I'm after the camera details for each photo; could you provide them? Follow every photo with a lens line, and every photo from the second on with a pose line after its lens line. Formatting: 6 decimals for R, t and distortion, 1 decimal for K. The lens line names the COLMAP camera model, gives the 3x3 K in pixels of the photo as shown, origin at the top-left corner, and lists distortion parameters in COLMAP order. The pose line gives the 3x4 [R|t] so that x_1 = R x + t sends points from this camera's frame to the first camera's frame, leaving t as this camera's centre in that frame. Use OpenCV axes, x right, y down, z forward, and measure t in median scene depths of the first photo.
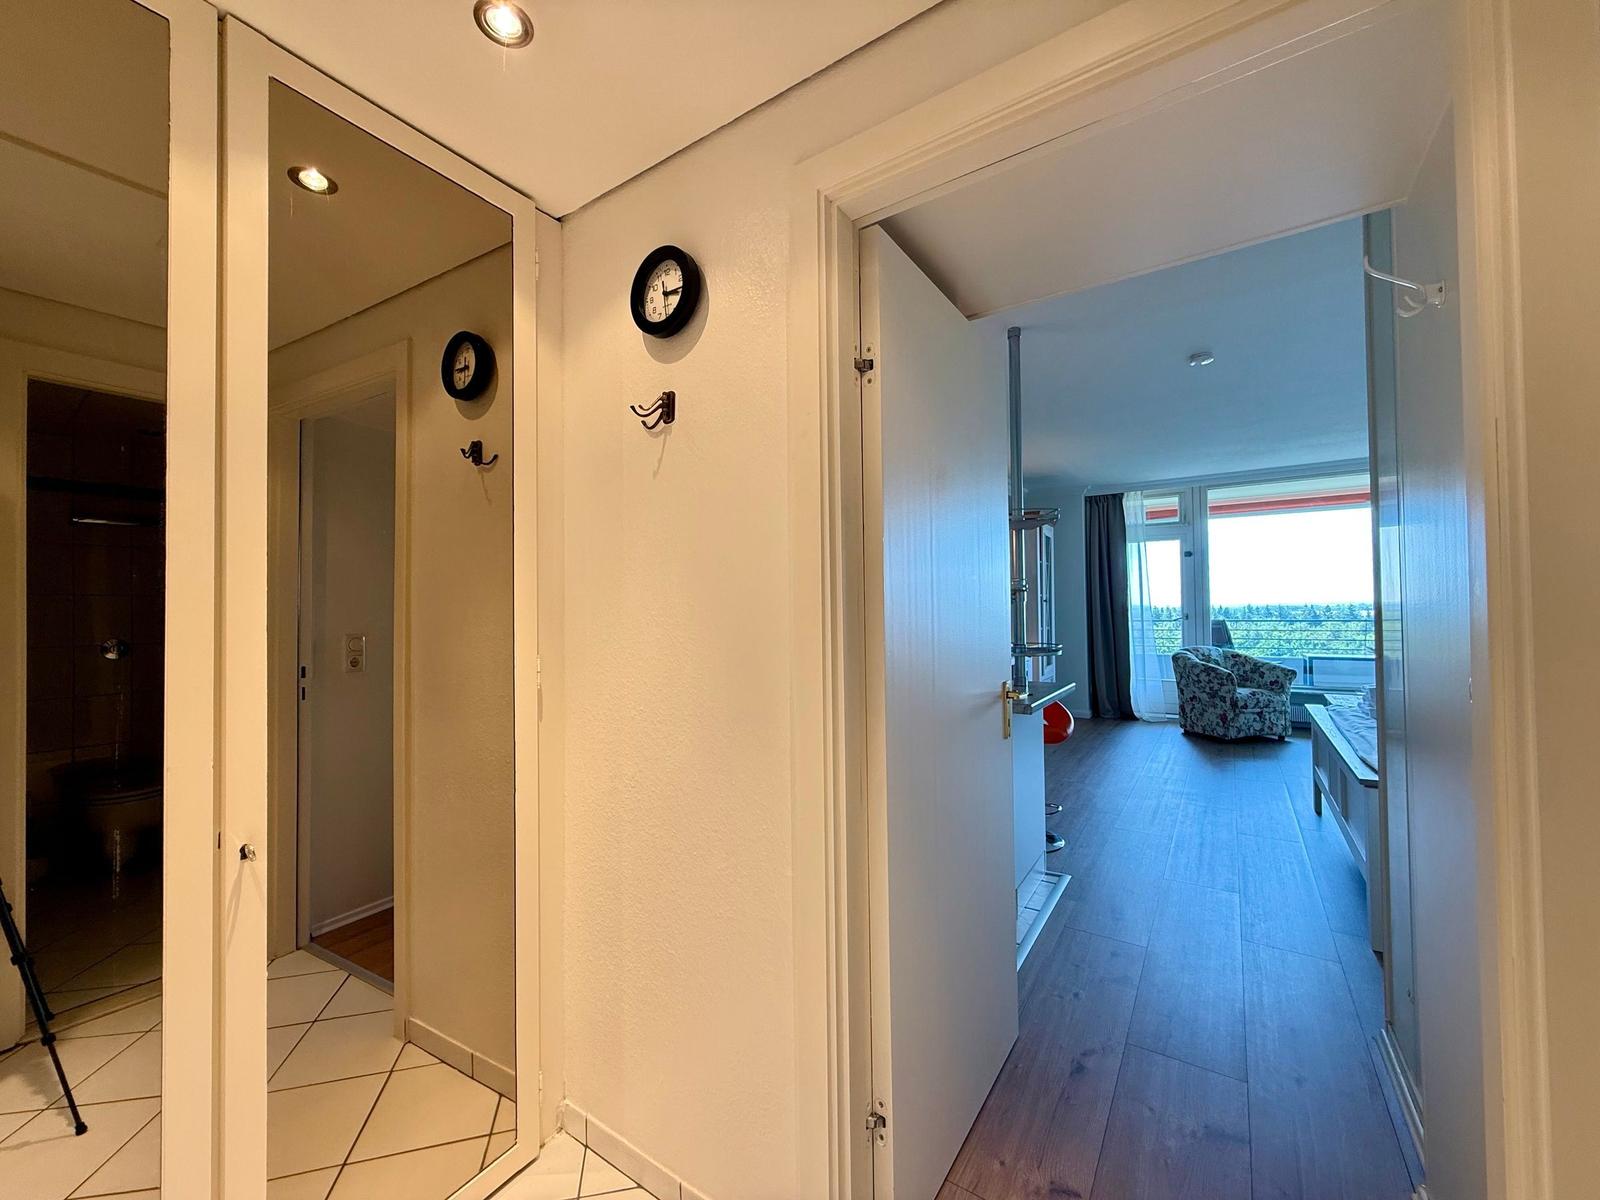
lens RADIAL K [[632.4, 0, 800.2], [0, 632.4, 607.4], [0, 0, 1]] dist [-0.000084, 0.000568]
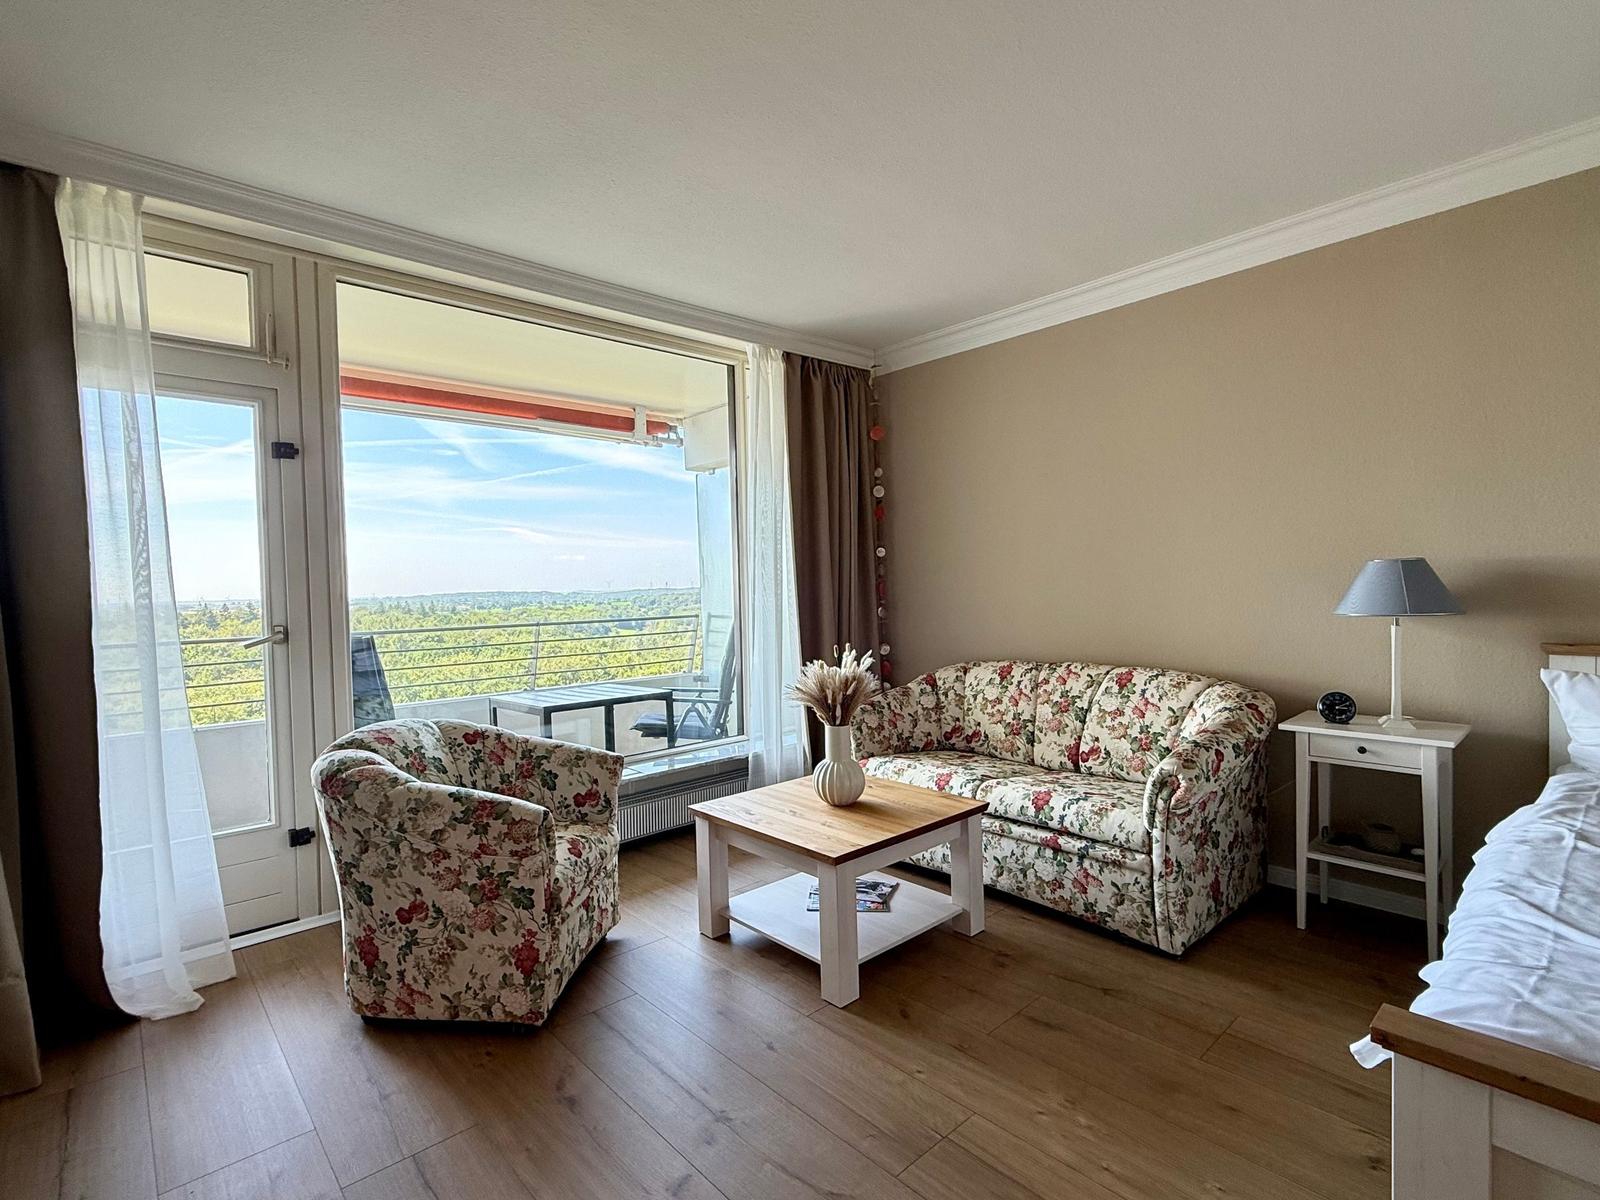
lens RADIAL K [[777.5, 0, 793.1], [0, 777.5, 613.4], [0, 0, 1]] dist [0.008472, 0.000099]
pose [[0.264764, -0.027687, 0.963916, 3.491014], [0.016134, 0.999575, 0.024280, -0.020678], [-0.964178, 0.009124, 0.265099, 7.947891]]
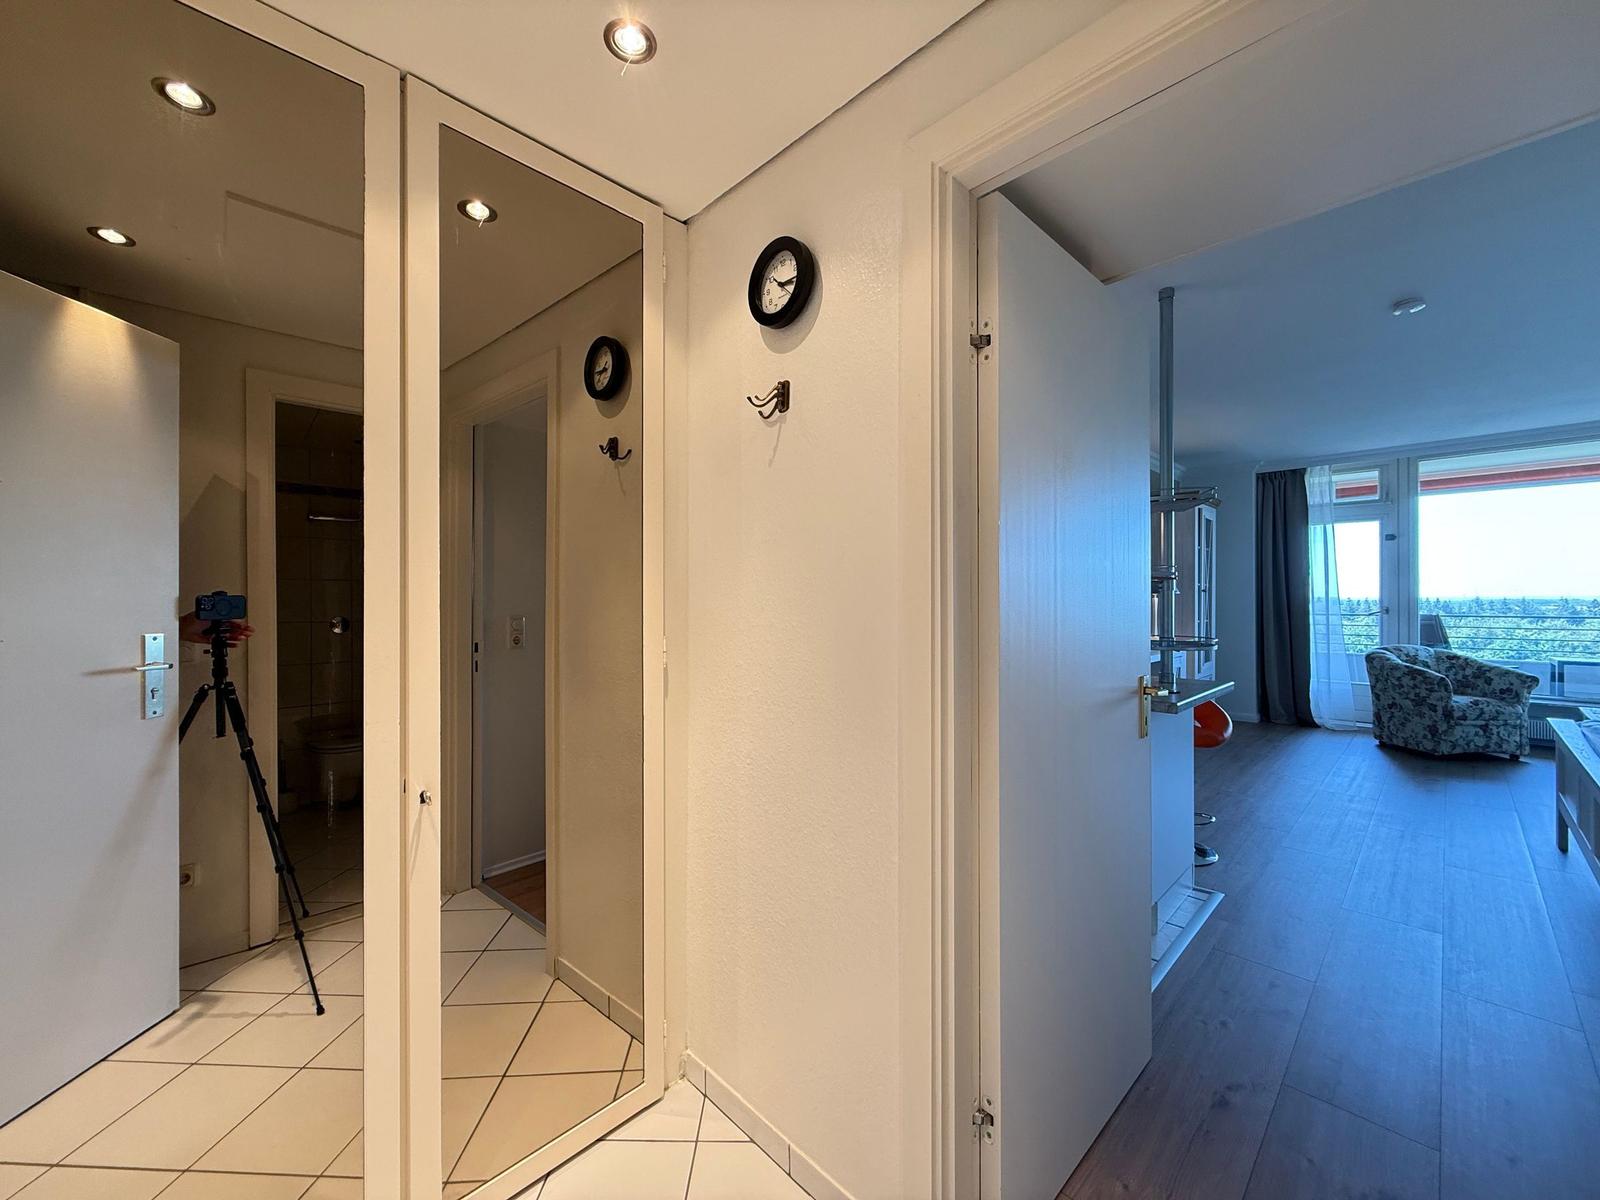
lens RADIAL K [[632.4, 0, 800.3], [0, 632.4, 607.1], [0, 0, 1]] dist [-0.000084, 0.000568]
pose [[0.980086, 0.011997, -0.198211, 0.017385], [-0.008322, 0.999778, 0.019361, 0.002963], [0.198399, -0.017326, 0.979968, -0.001845]]
